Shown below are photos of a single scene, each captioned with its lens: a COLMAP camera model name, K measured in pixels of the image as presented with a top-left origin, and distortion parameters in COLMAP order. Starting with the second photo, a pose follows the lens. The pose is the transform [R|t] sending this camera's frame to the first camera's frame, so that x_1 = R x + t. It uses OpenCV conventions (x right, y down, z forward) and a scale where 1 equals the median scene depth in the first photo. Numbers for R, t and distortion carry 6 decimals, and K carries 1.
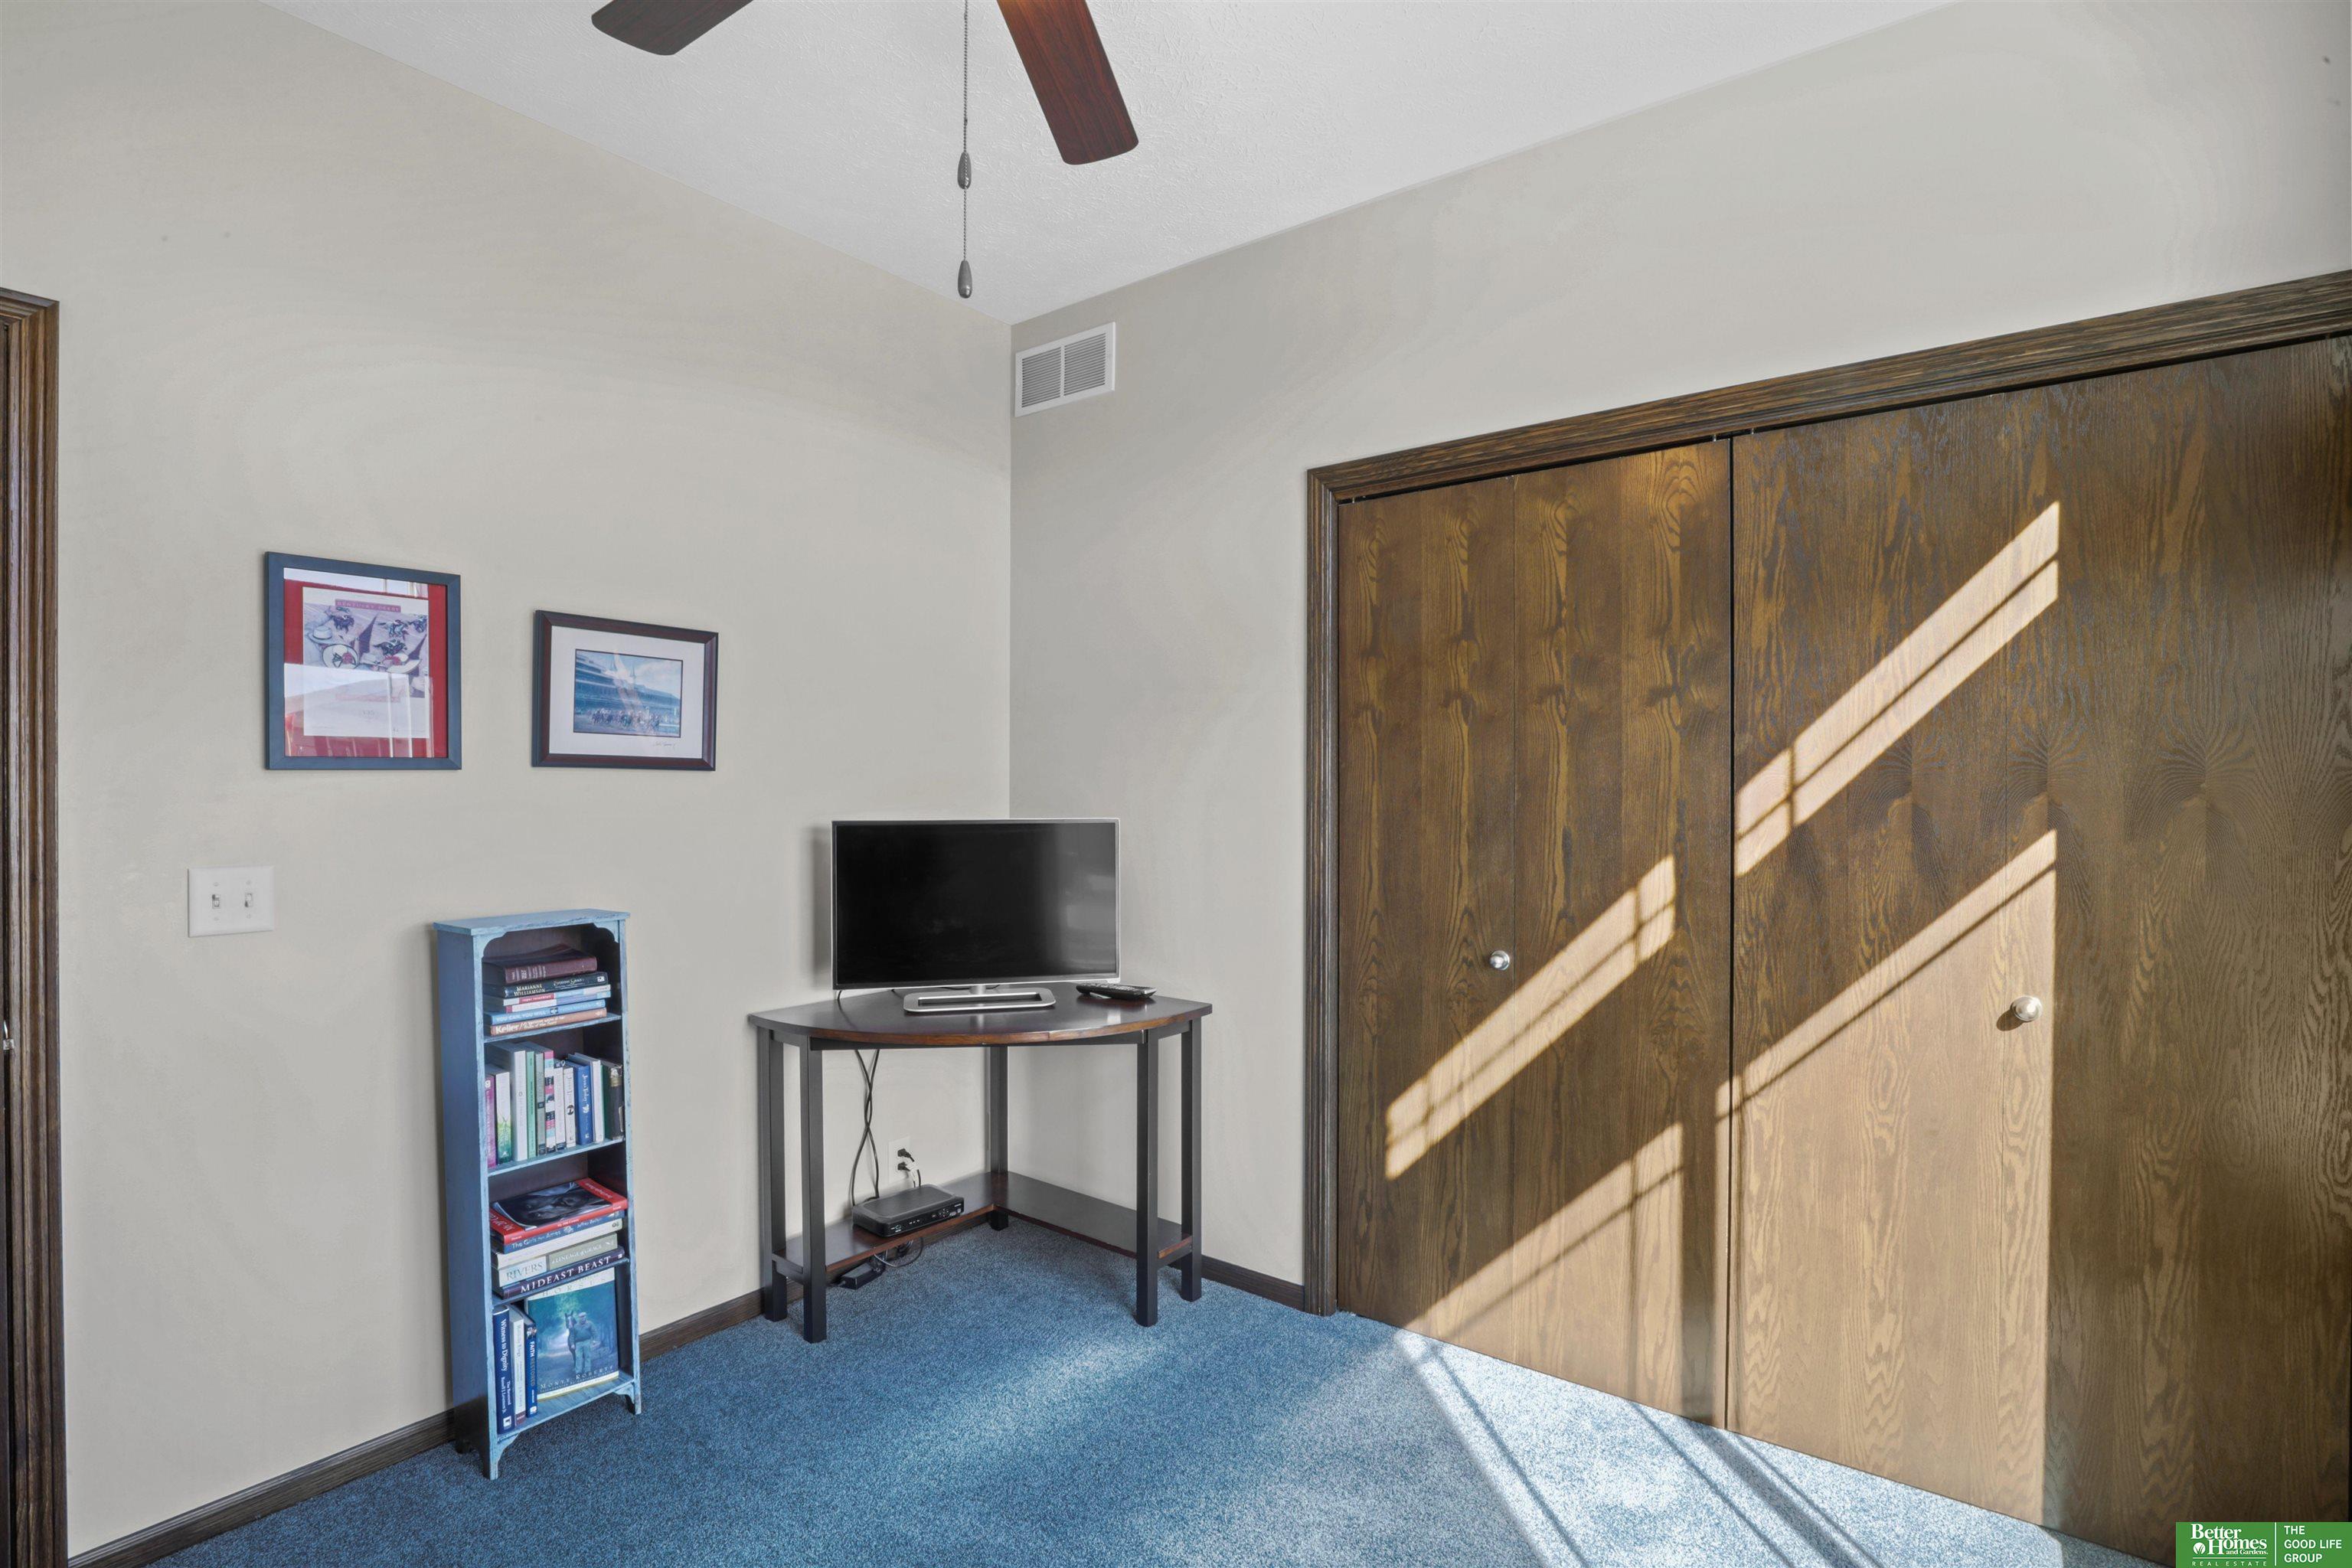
lens RADIAL K [[1118.6, 0, 1176.0], [0, 1118.6, 784.0], [0, 0, 1]] dist [-0.017165, 0.000465]
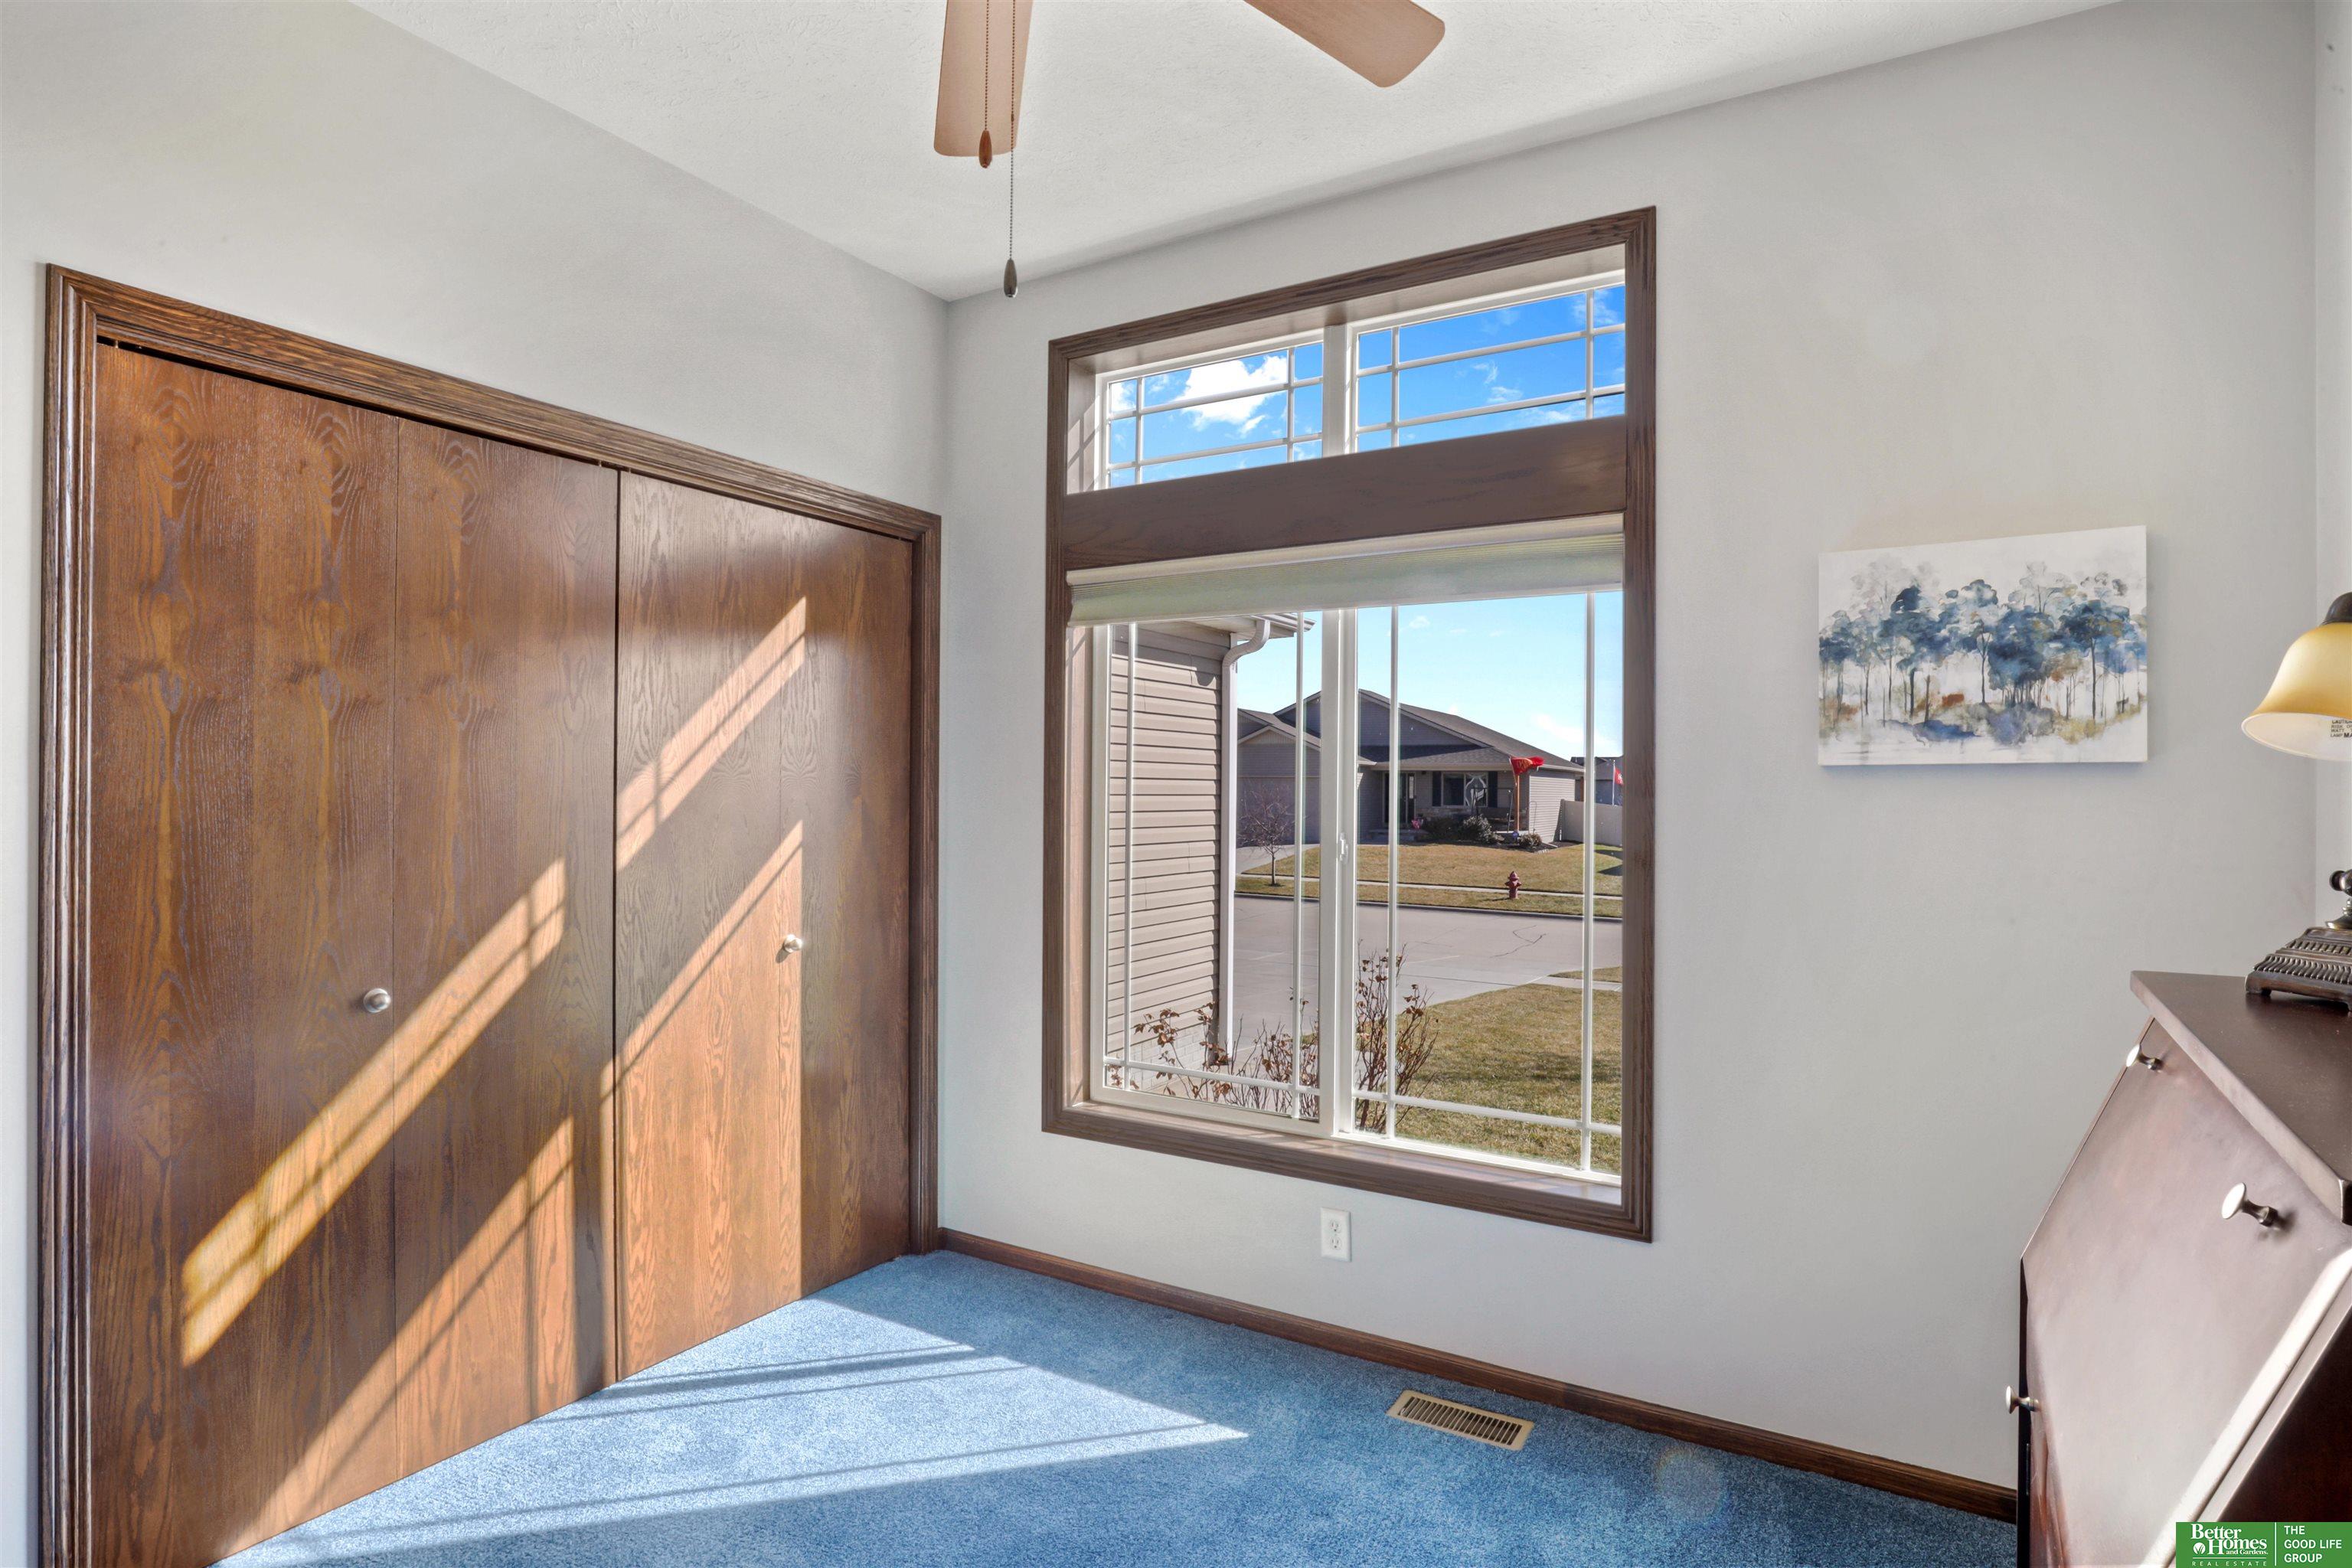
lens RADIAL K [[1224.4, 0, 1176.0], [0, 1224.4, 784.0], [0, 0, 1]] dist [0.001047, 0.011490]
pose [[-0.093525, 0.005650, 0.995601, -0.727993], [-0.004249, 0.999973, -0.006074, 0.002121], [-0.995608, -0.004799, -0.093498, 0.548943]]
